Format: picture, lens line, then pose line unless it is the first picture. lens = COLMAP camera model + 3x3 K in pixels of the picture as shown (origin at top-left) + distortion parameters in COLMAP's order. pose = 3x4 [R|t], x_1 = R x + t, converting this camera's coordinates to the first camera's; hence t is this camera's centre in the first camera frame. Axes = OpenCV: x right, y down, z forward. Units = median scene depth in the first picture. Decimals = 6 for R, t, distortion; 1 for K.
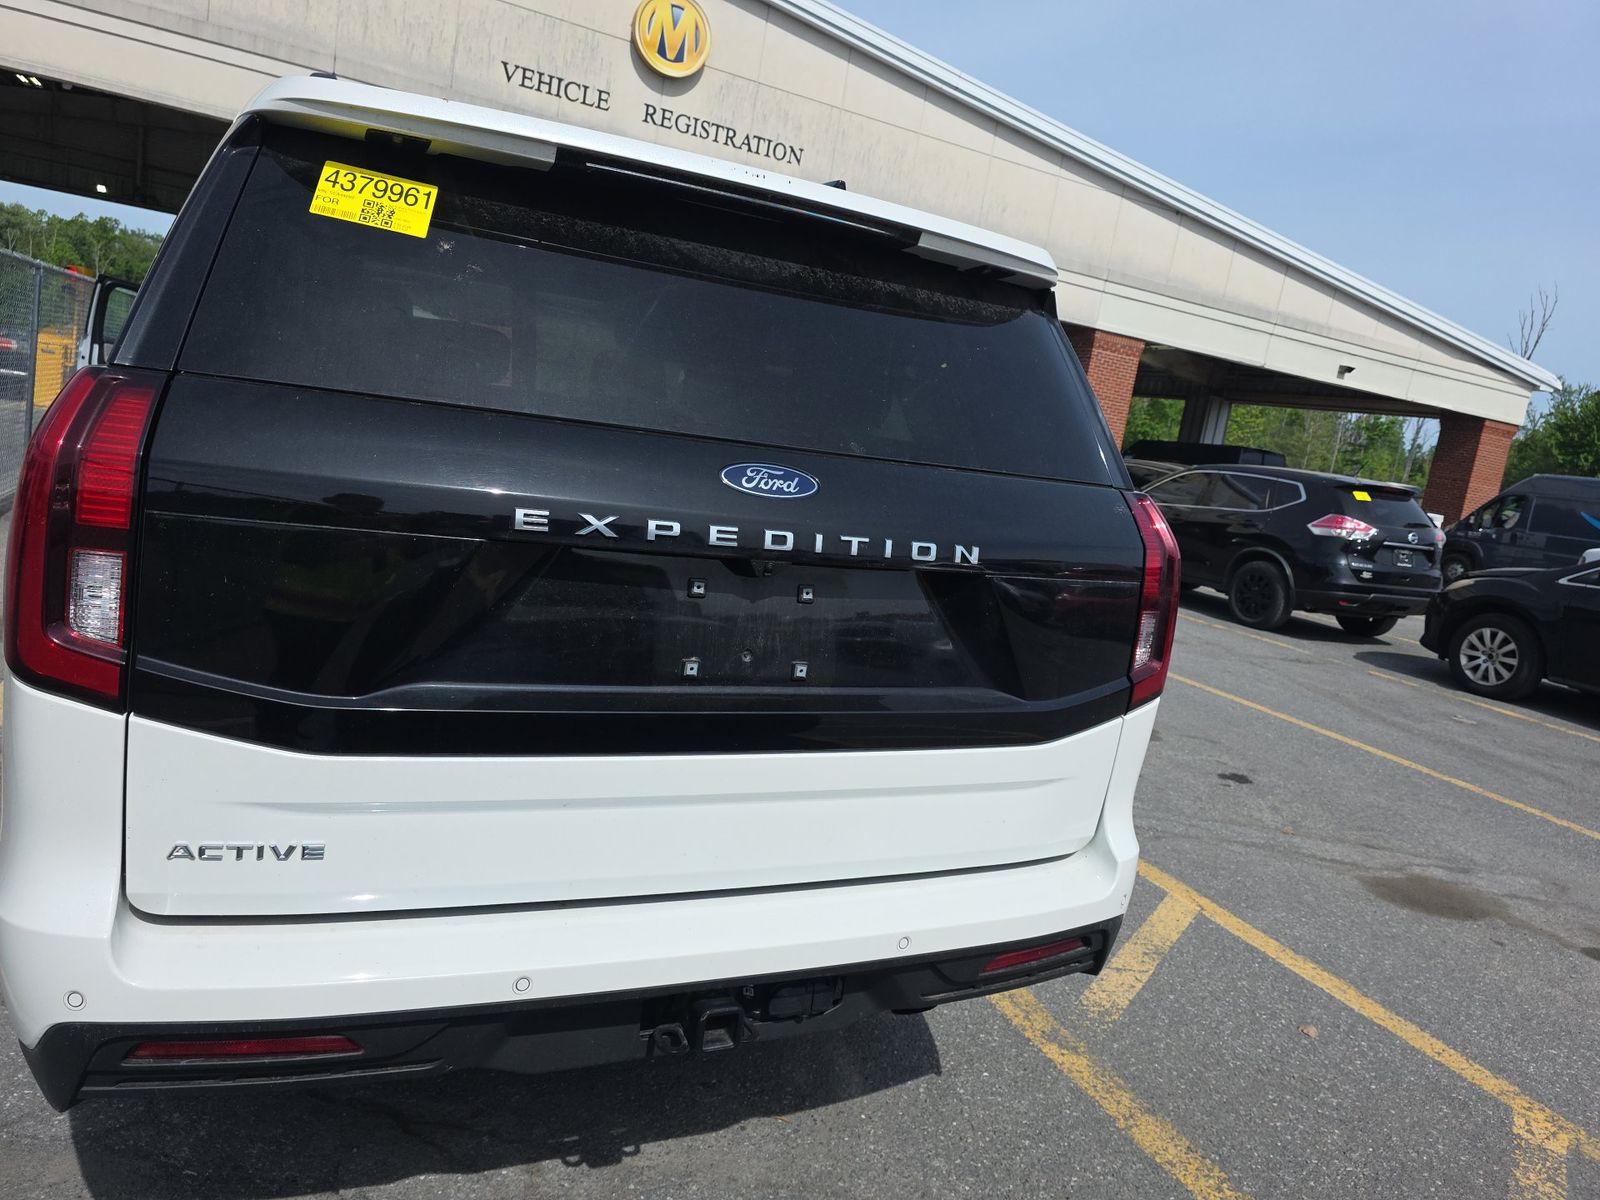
lens RADIAL K [[1068.6, 0, 799.7], [0, 1068.6, 592.6], [0, 0, 1]] dist [0.040189, -0.034137]
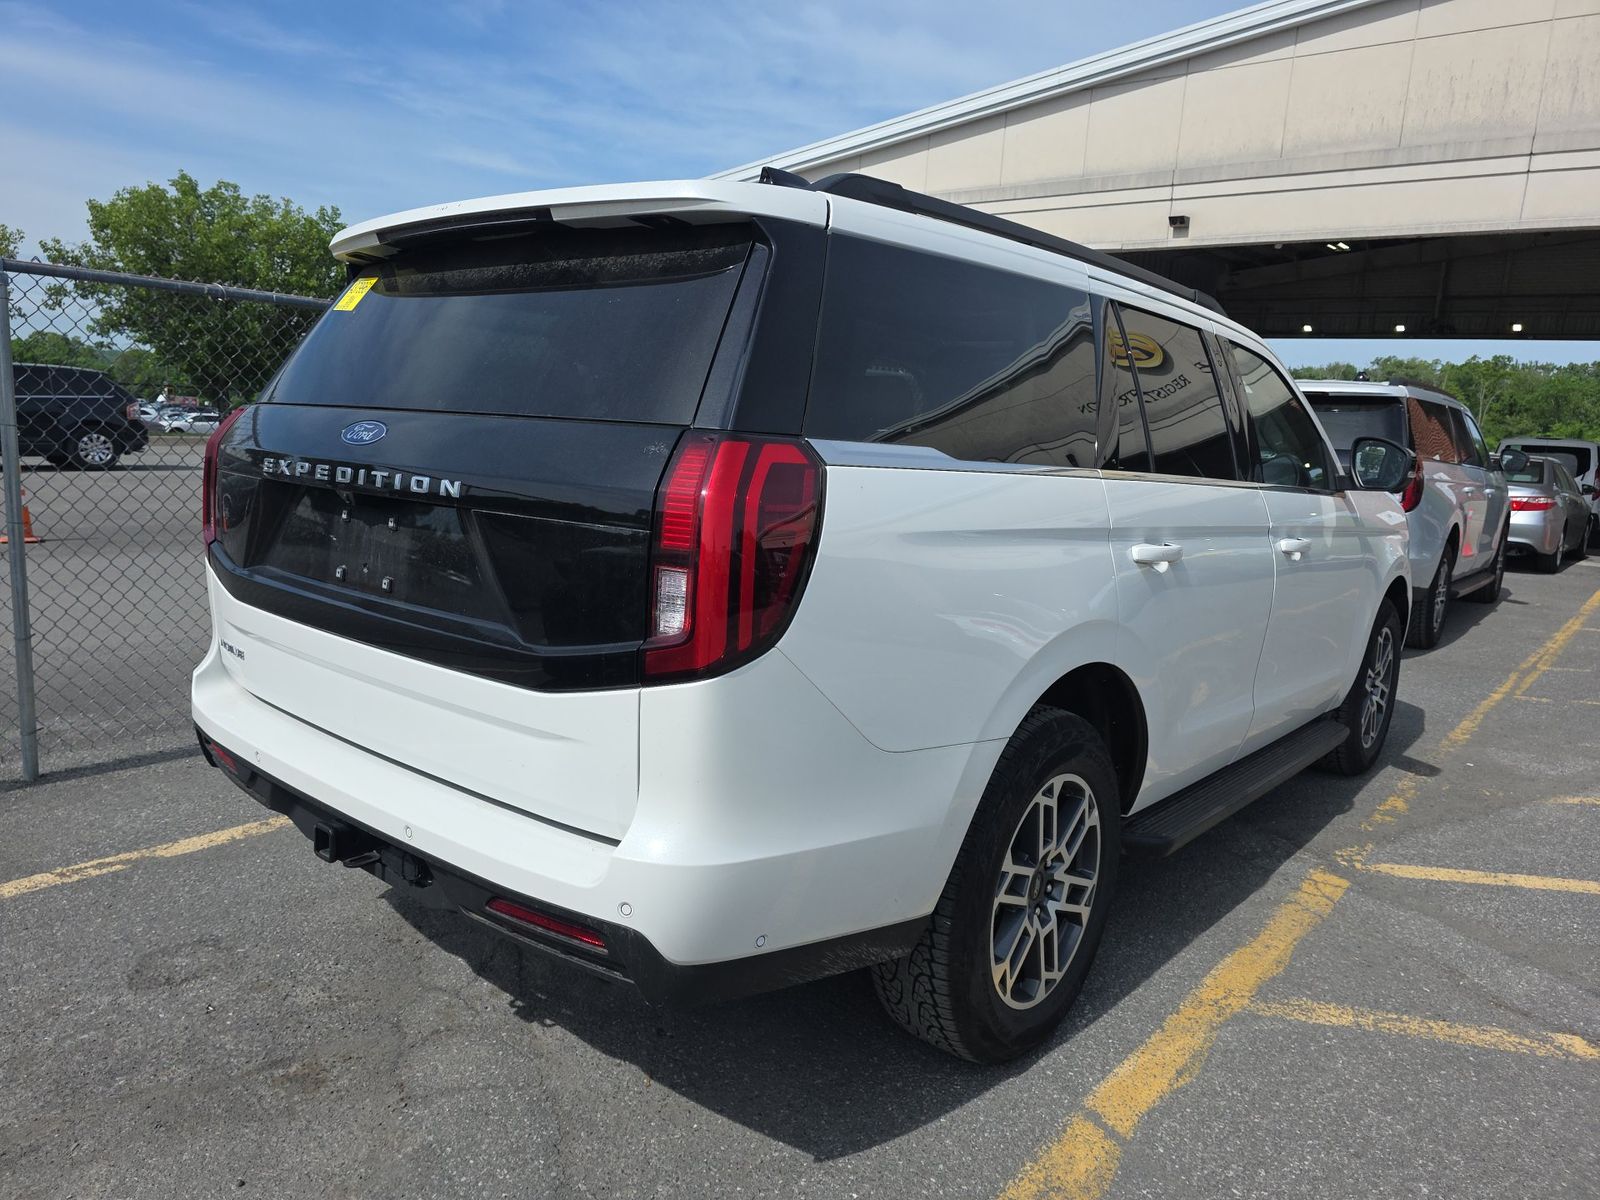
lens RADIAL K [[1068.6, 0, 792.0], [0, 1068.6, 607.2], [0, 0, 1]] dist [0.040189, -0.034137]
pose [[0.426216, 0.037040, -0.903863, 0.917183], [-0.134595, 0.990637, -0.022873, 0.044795], [0.894553, 0.131404, 0.427210, 0.602096]]
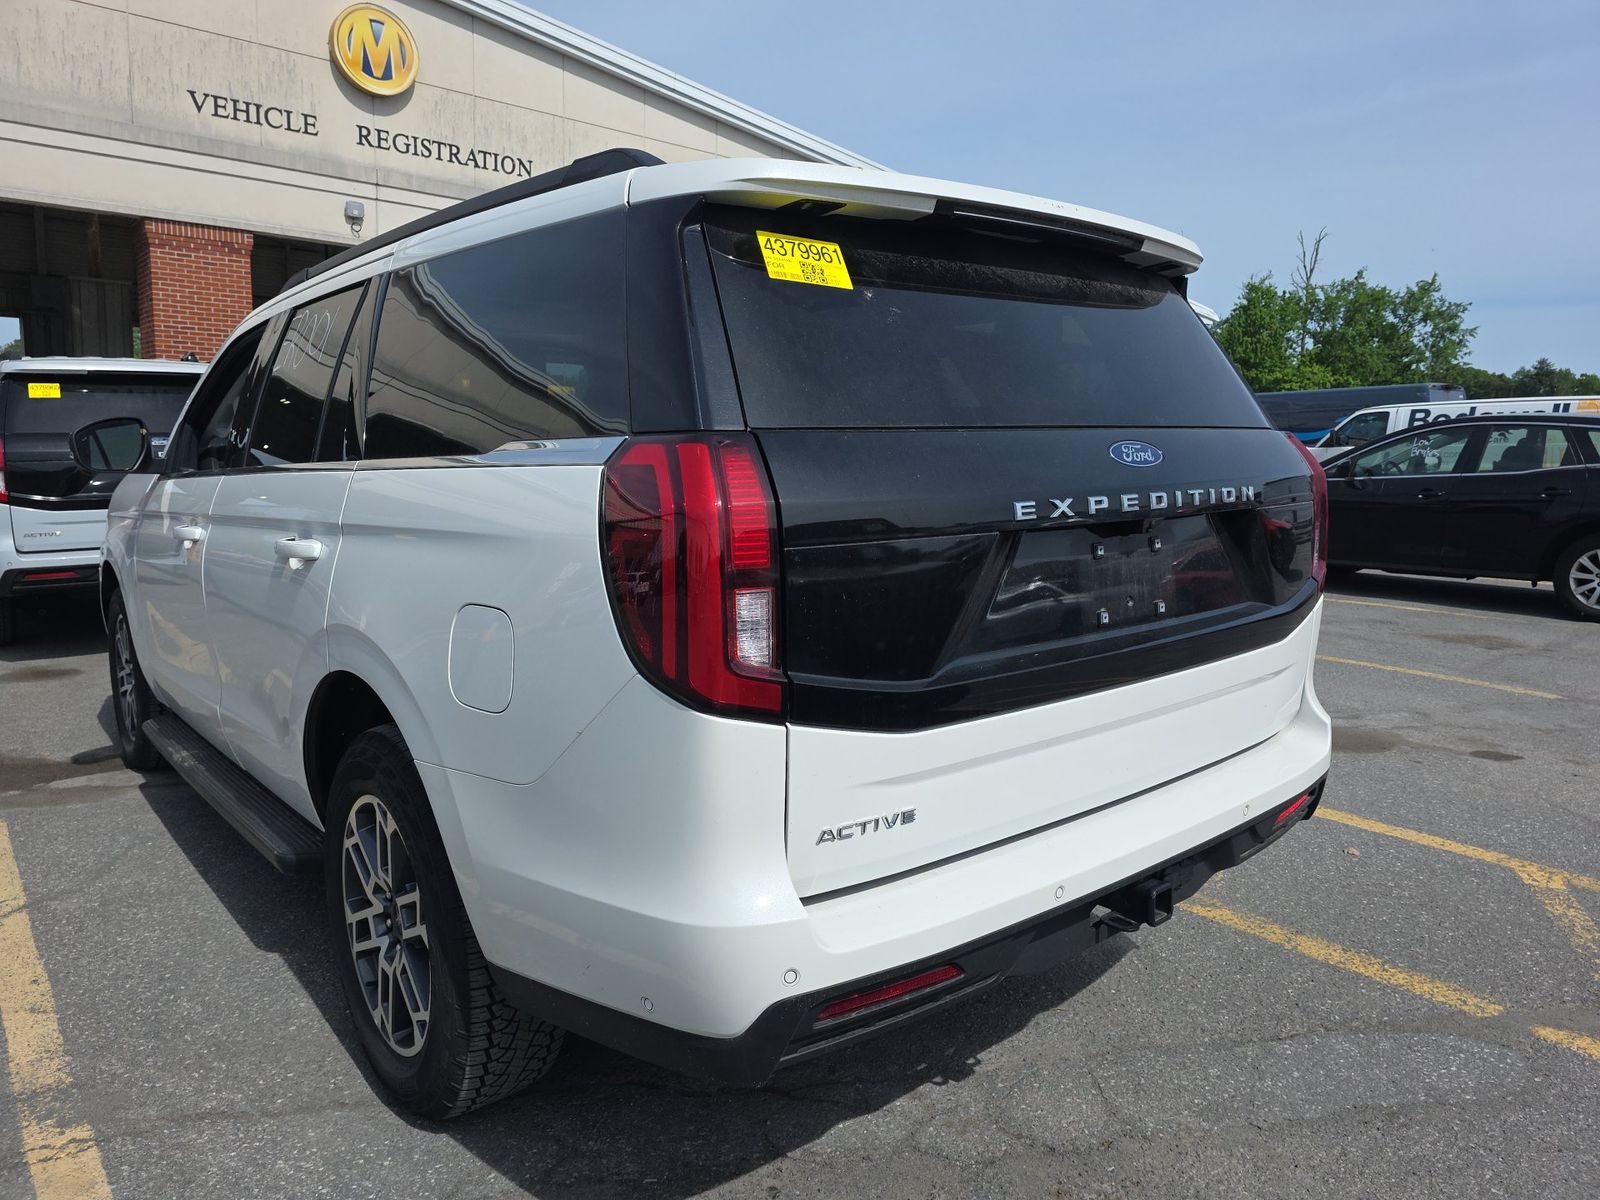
lens RADIAL K [[1068.6, 0, 808.8], [0, 1068.6, 603.5], [0, 0, 1]] dist [0.040189, -0.034137]
pose [[0.955020, -0.174729, 0.239599, -0.459205], [0.172079, 0.984560, 0.032107, -0.026119], [-0.241509, 0.010567, 0.970341, -0.065478]]
